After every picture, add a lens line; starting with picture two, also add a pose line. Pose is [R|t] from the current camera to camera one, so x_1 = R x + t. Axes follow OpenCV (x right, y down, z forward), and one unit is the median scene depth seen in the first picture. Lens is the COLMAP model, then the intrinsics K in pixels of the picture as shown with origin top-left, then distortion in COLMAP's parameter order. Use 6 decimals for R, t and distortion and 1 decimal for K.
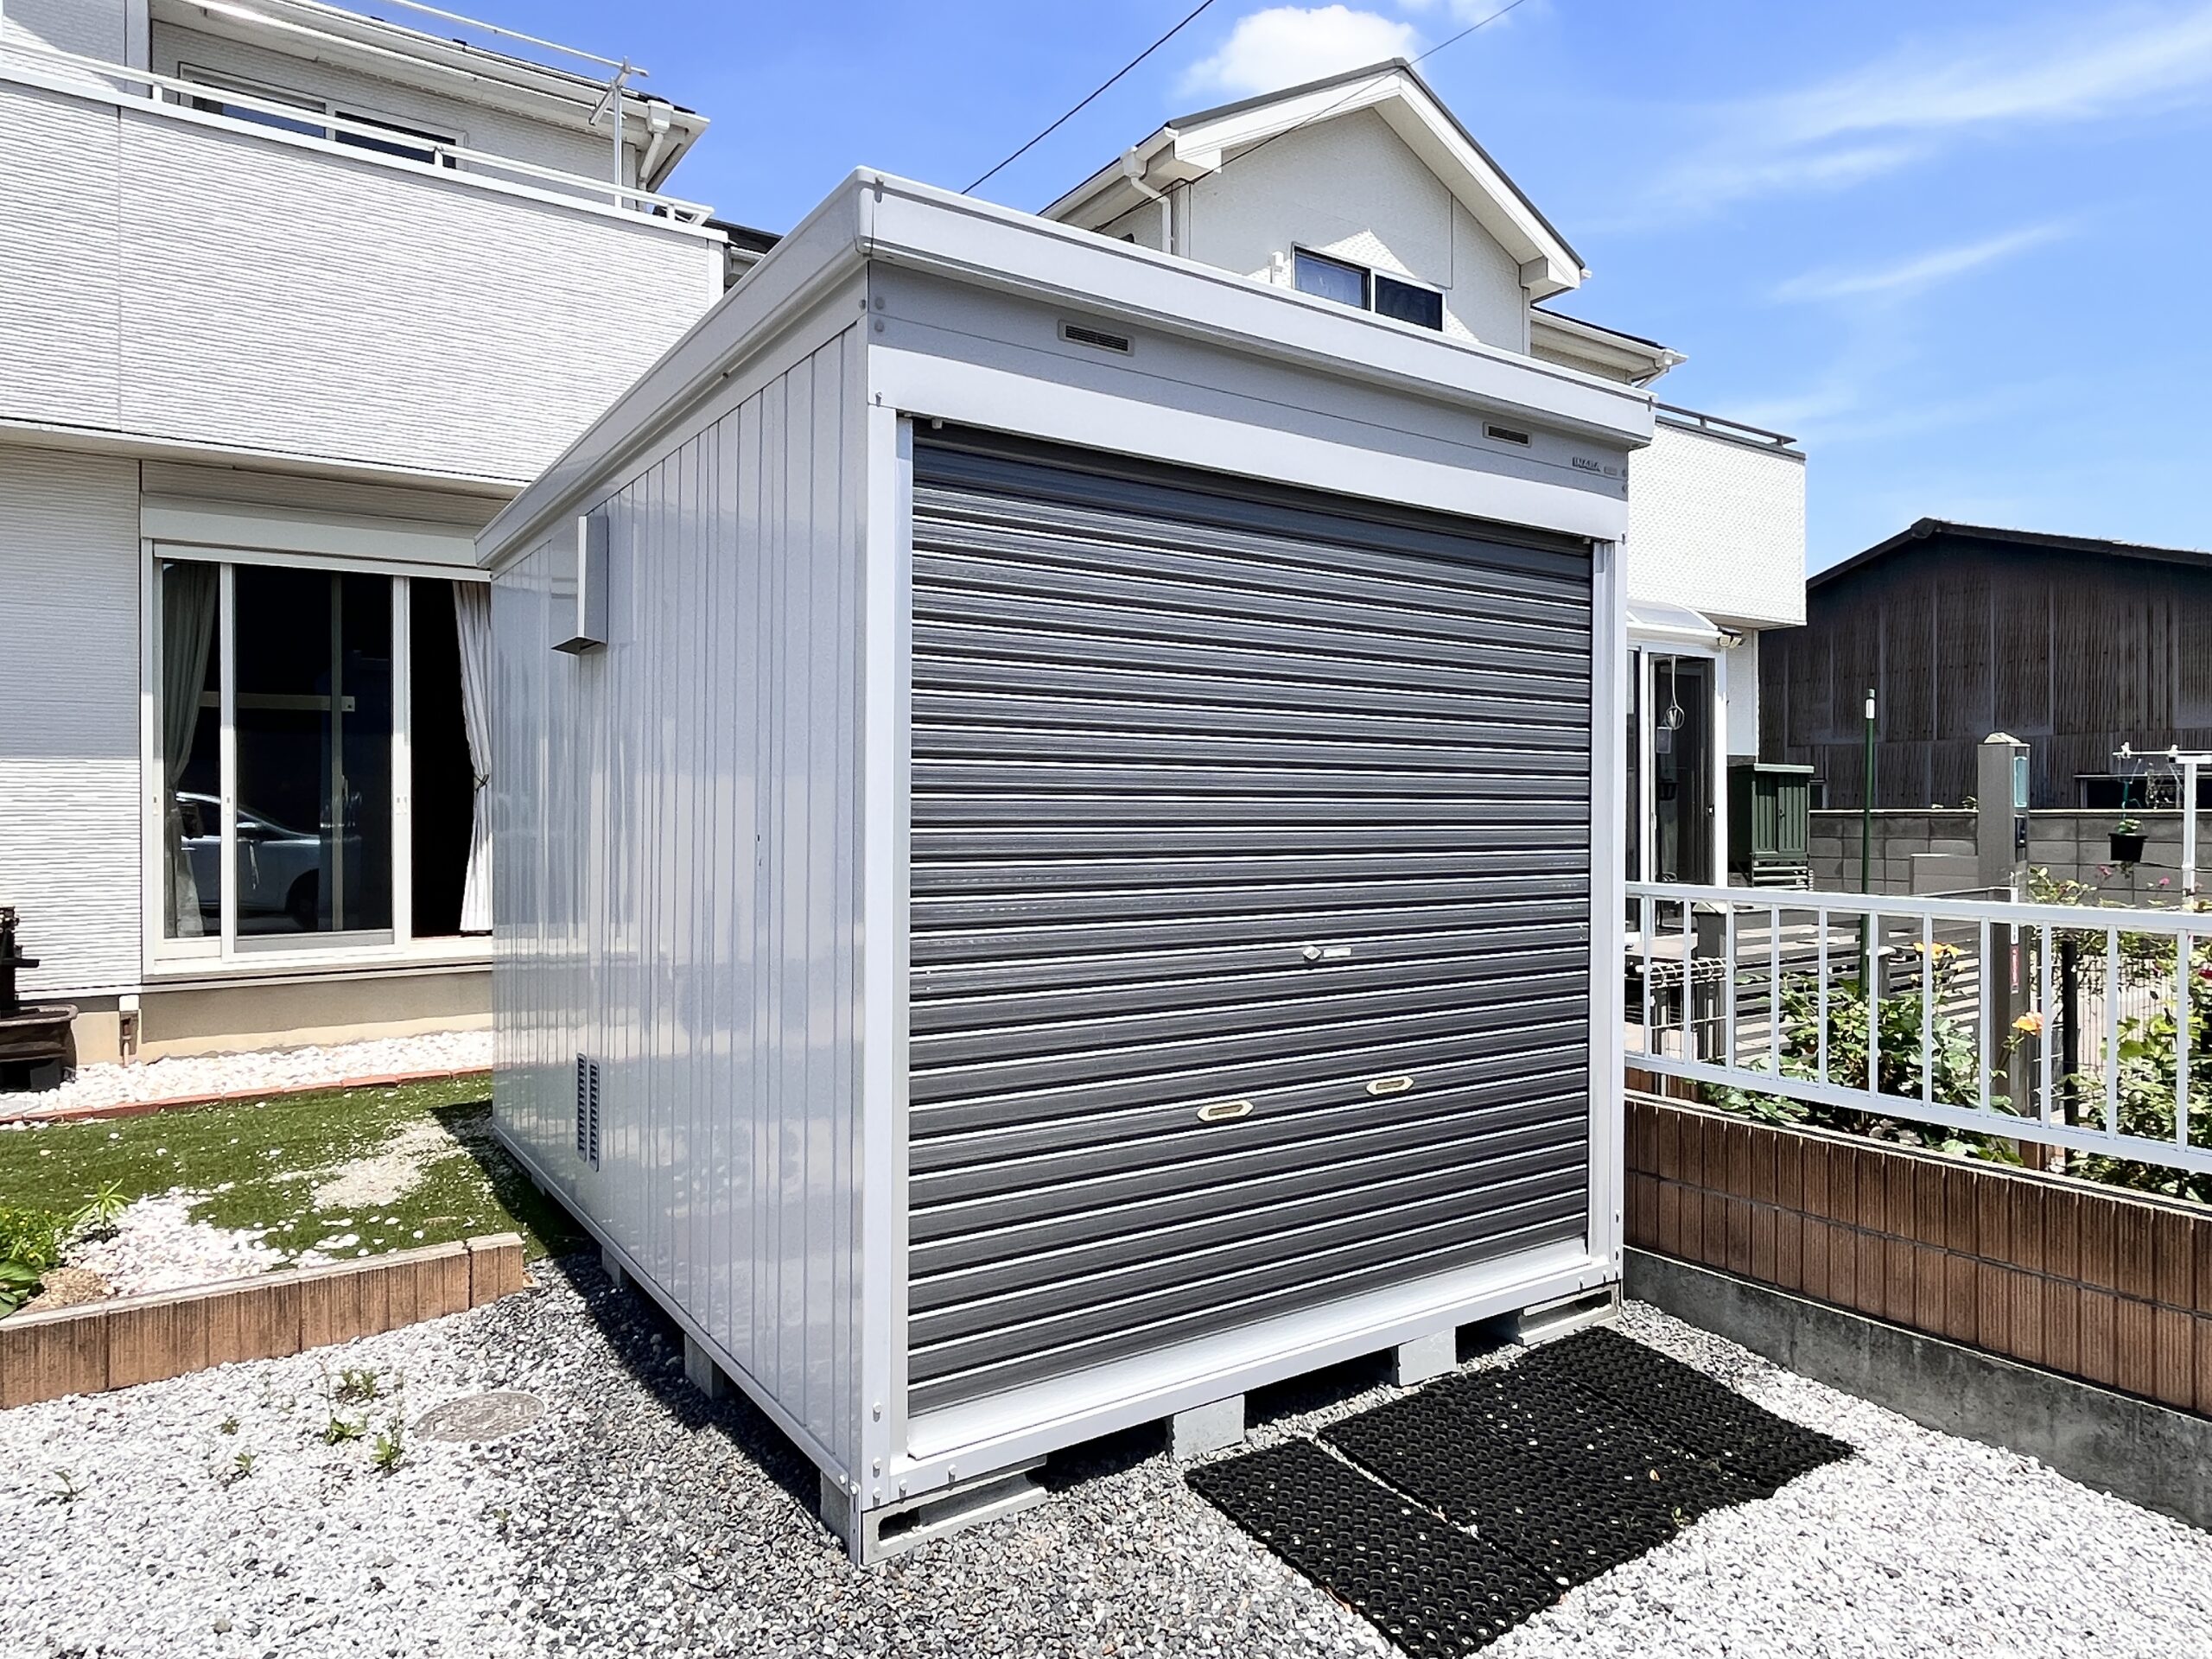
lens RADIAL K [[1370.1, 0, 1108.0], [0, 1370.1, 816.2], [0, 0, 1]] dist [-0.001410, 0.000406]
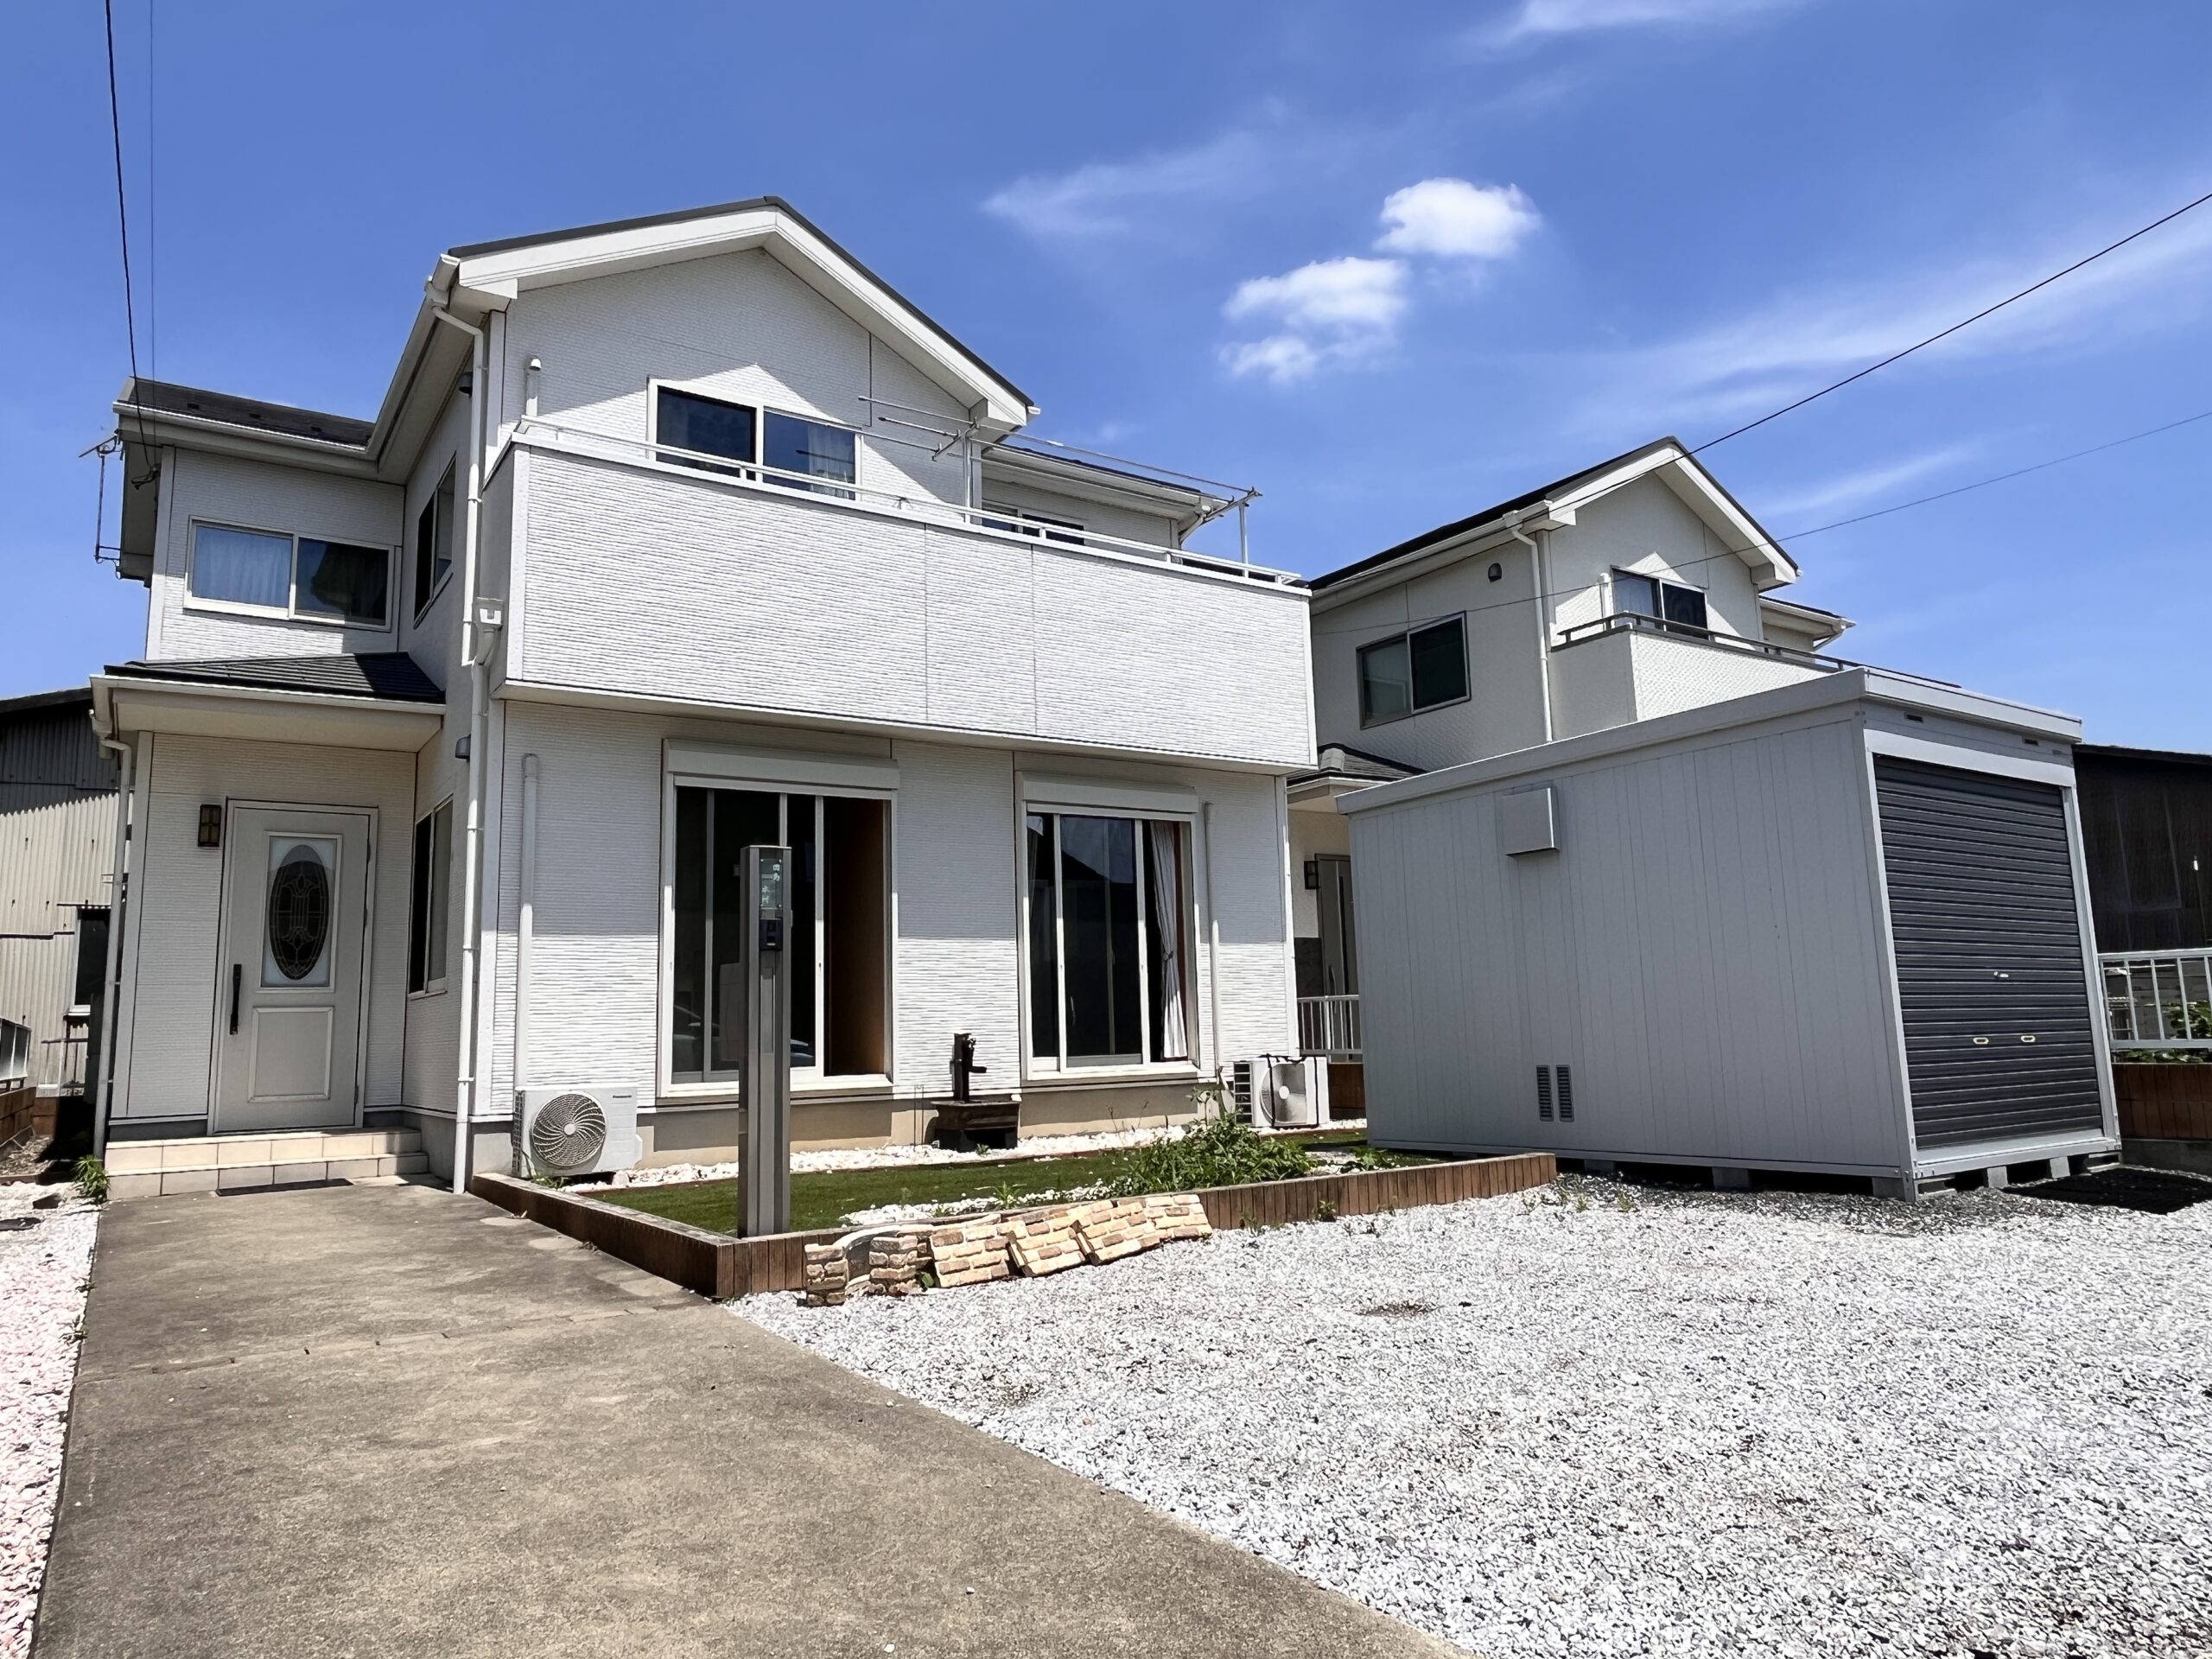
lens RADIAL K [[1430.9, 0, 1103.8], [0, 1430.9, 836.3], [0, 0, 1]] dist [-0.009221, -0.004533]
pose [[0.999625, -0.027331, 0.001647, -0.510792], [0.027279, 0.988912, -0.145976, 0.068126], [0.002361, 0.145966, 0.989287, -0.521810]]
